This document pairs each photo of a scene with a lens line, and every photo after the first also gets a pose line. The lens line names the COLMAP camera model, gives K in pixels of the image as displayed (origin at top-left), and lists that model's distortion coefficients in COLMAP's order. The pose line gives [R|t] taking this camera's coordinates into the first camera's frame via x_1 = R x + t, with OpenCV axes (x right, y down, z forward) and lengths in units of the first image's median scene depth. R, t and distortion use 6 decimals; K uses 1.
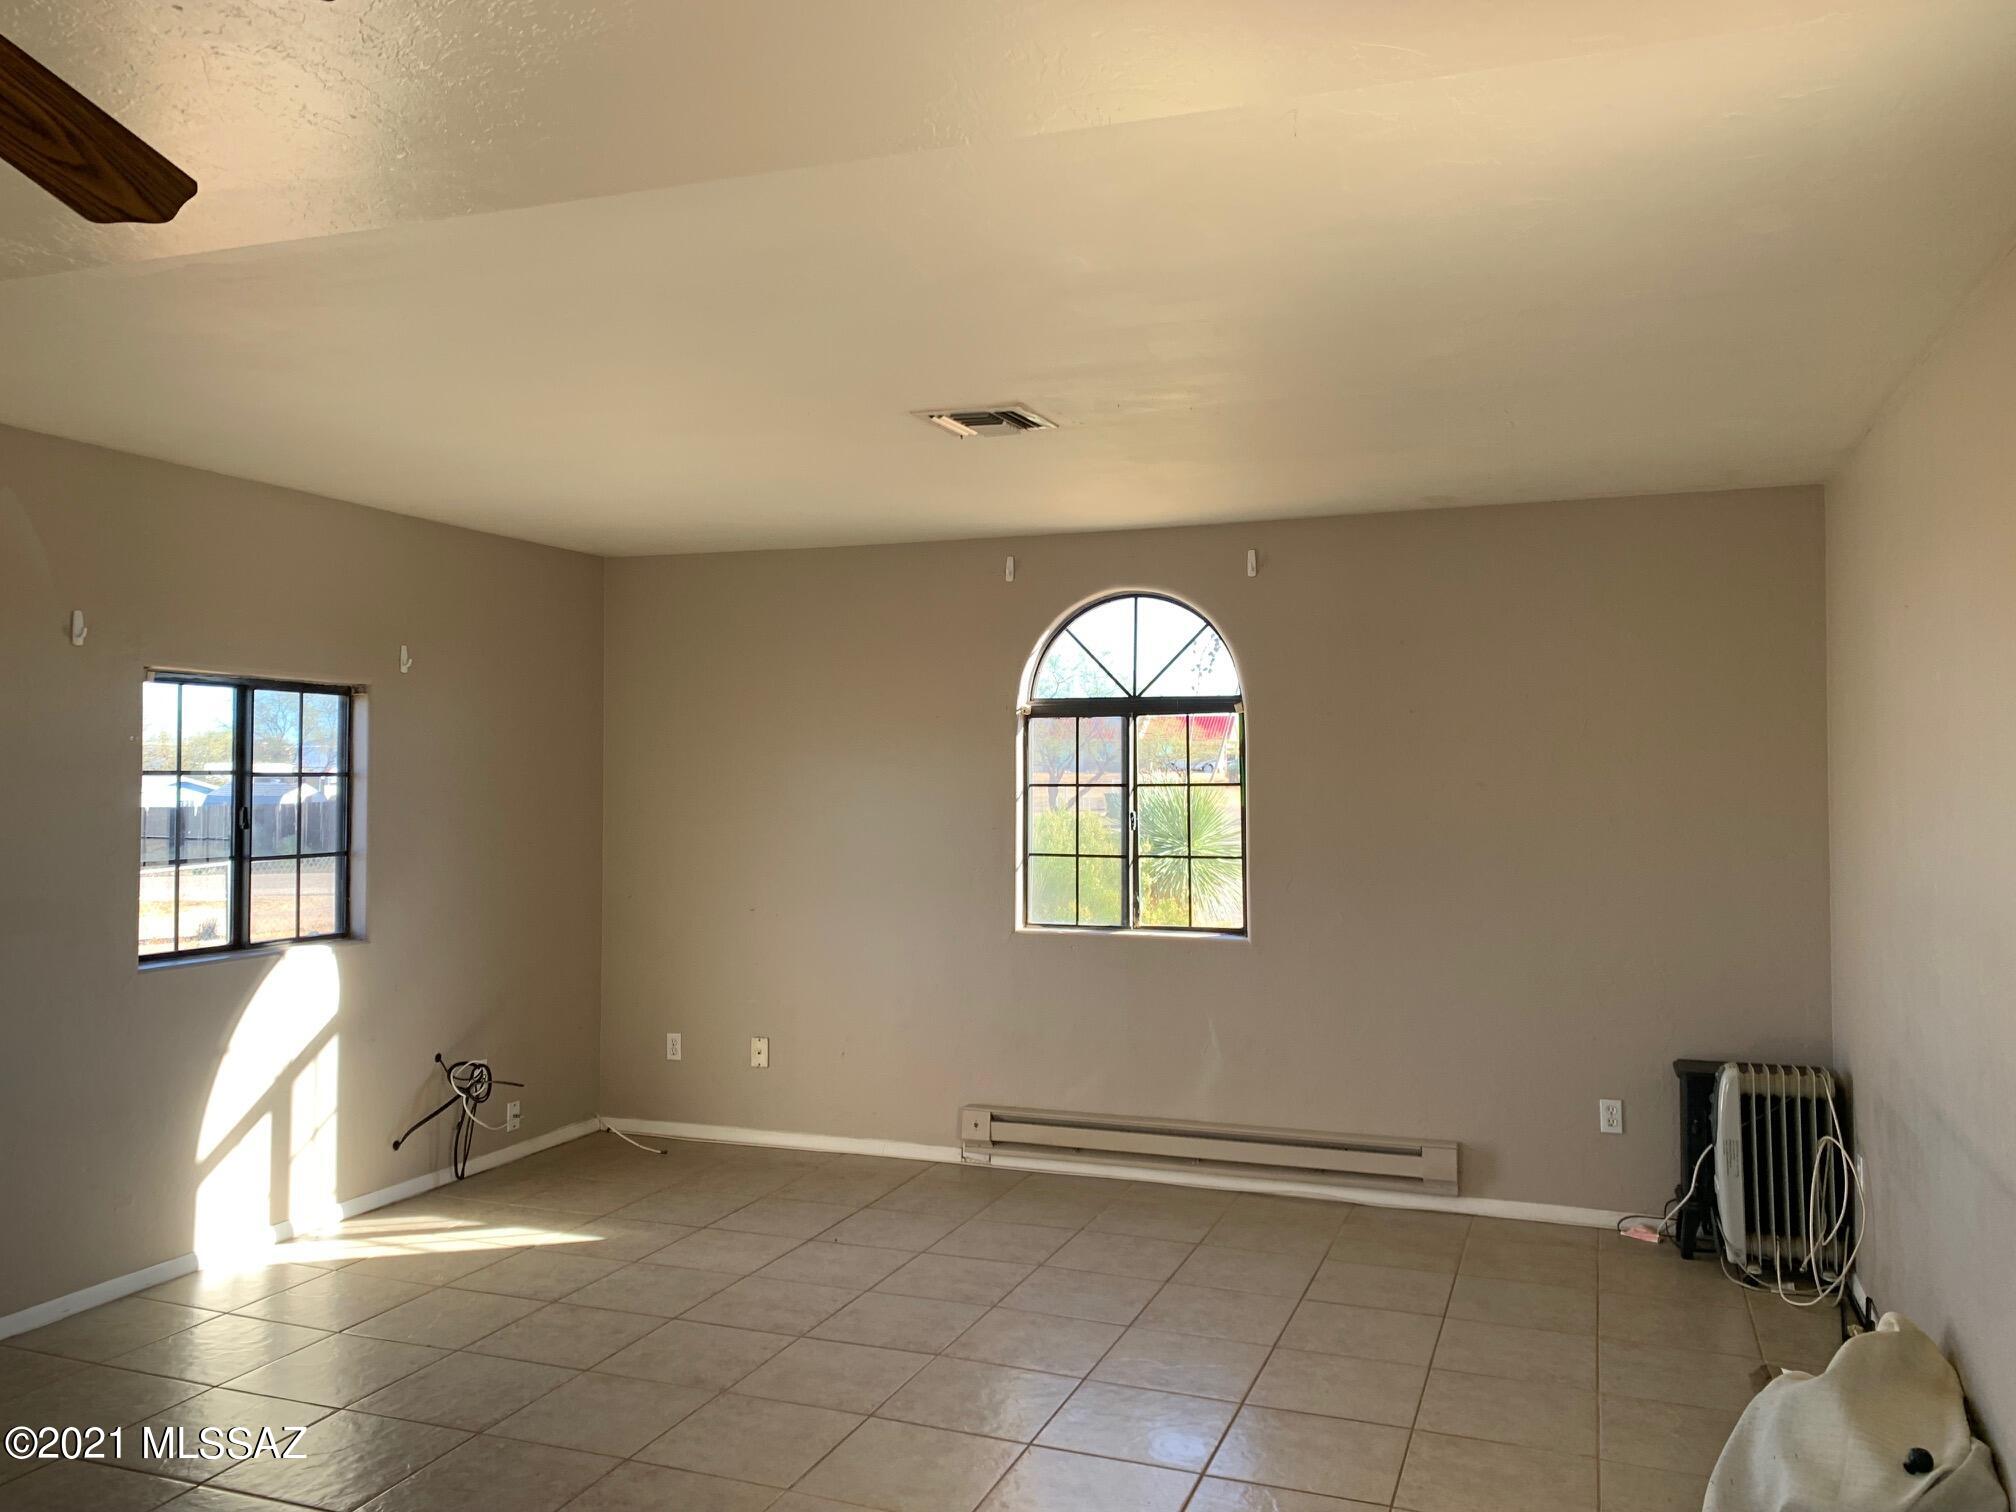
lens RADIAL K [[1526.0, 0, 998.7], [0, 1526.0, 746.1], [0, 0, 1]] dist [0.010957, 0.001708]
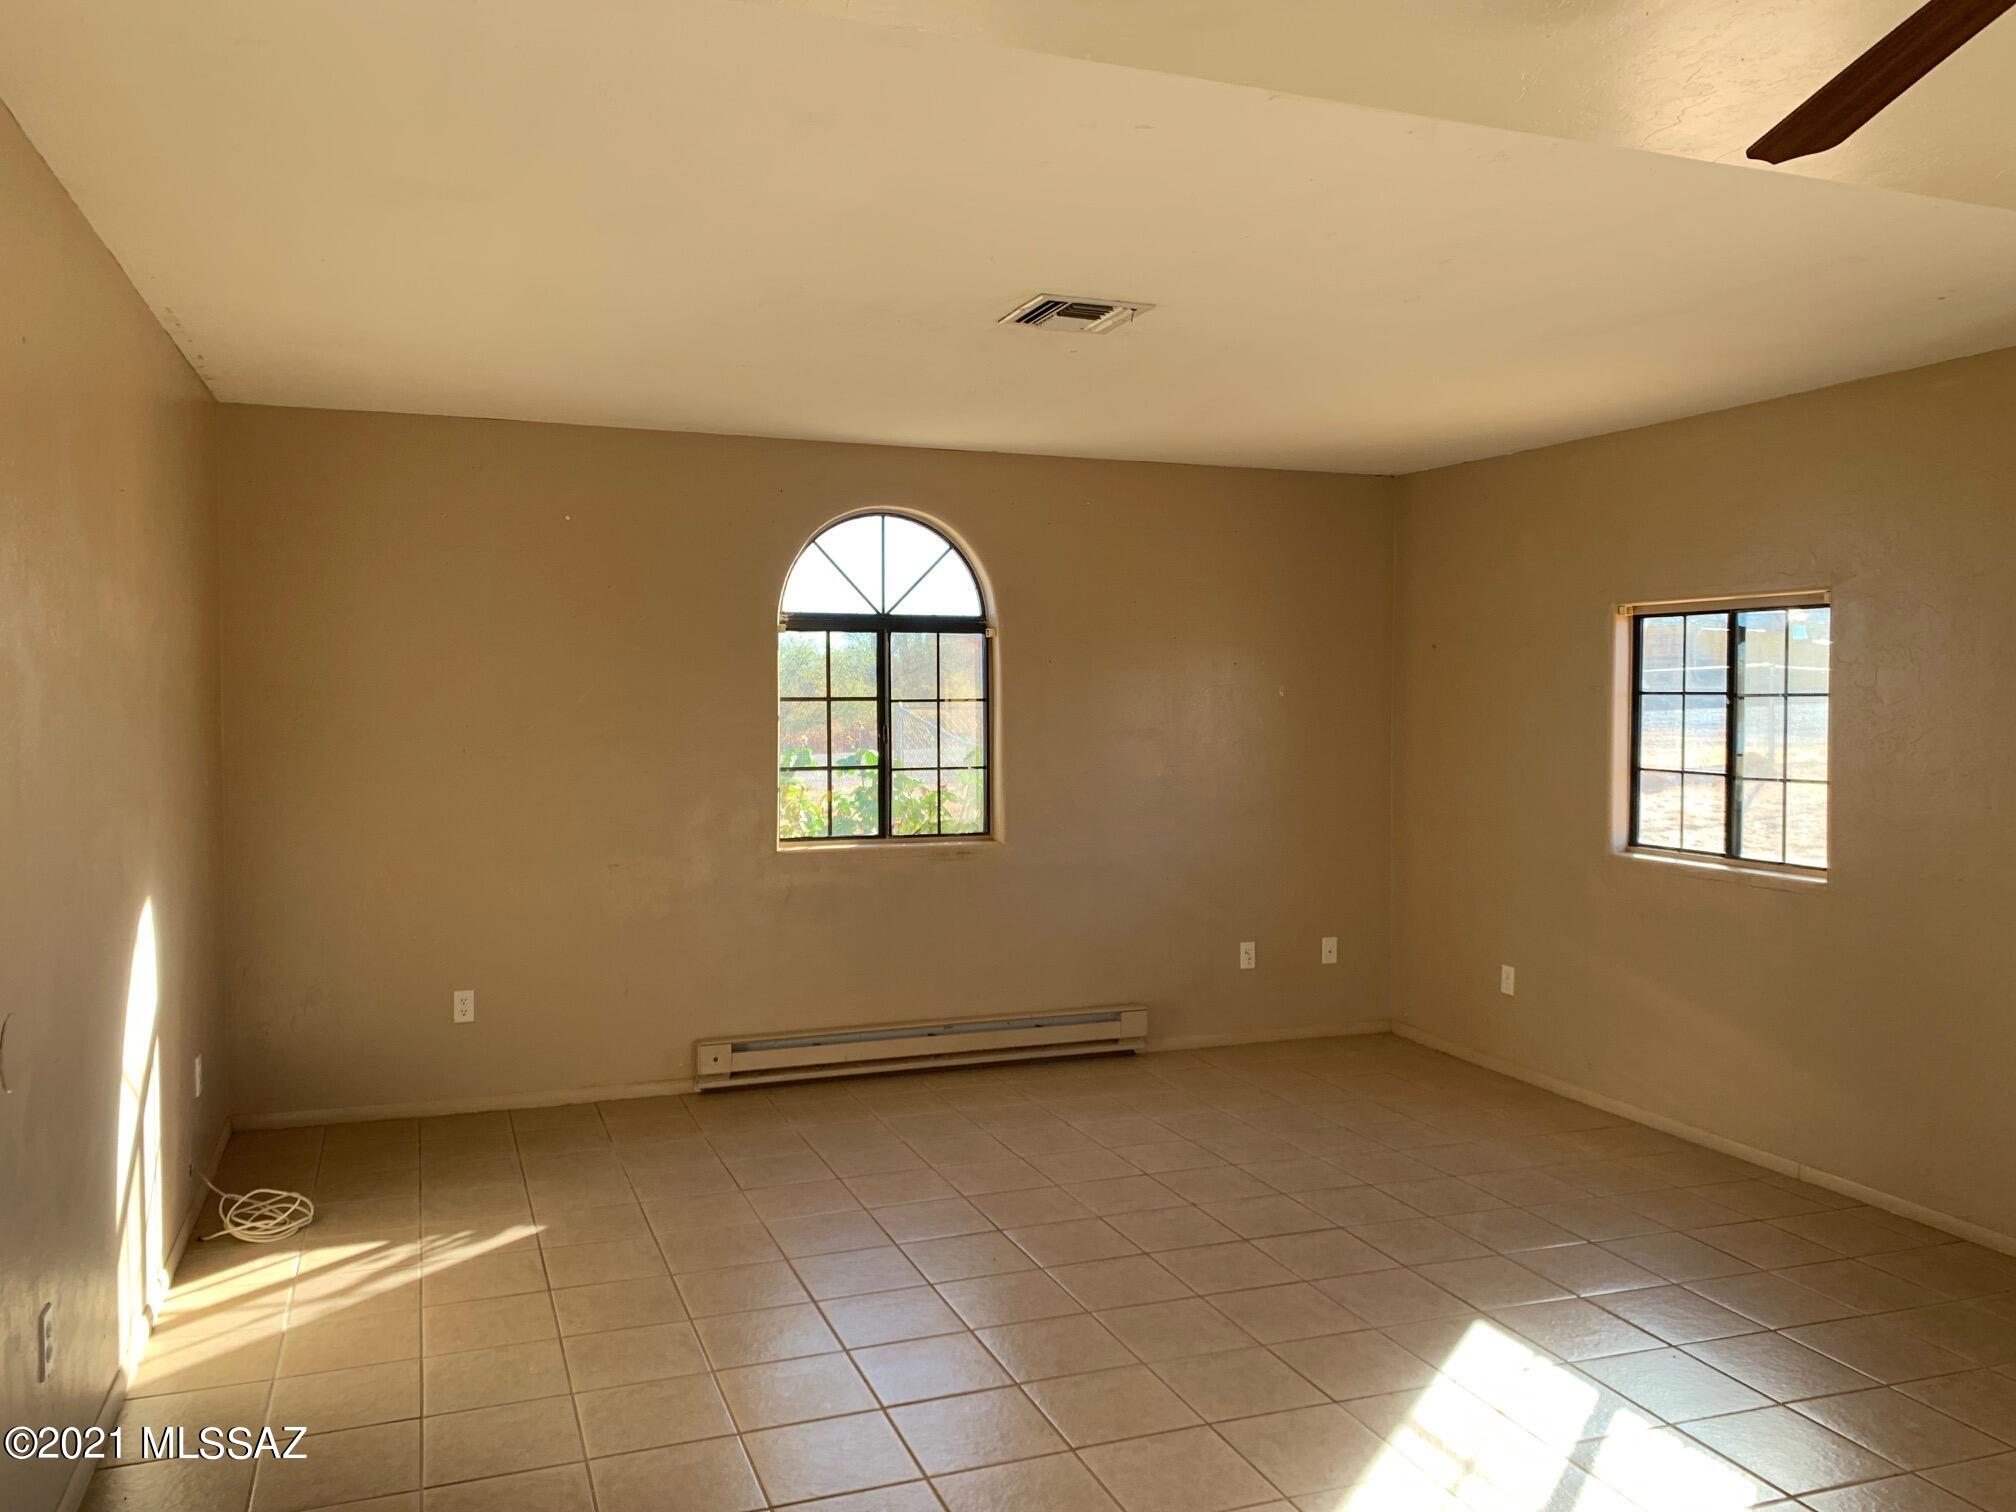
lens RADIAL K [[1526.0, 0, 998.7], [0, 1526.0, 746.1], [0, 0, 1]] dist [0.010957, 0.001708]
pose [[0.768819, -0.015858, 0.639270, -0.509124], [-0.019886, 0.998616, 0.048688, 0.005139], [-0.639158, -0.050145, 0.767439, 0.162976]]
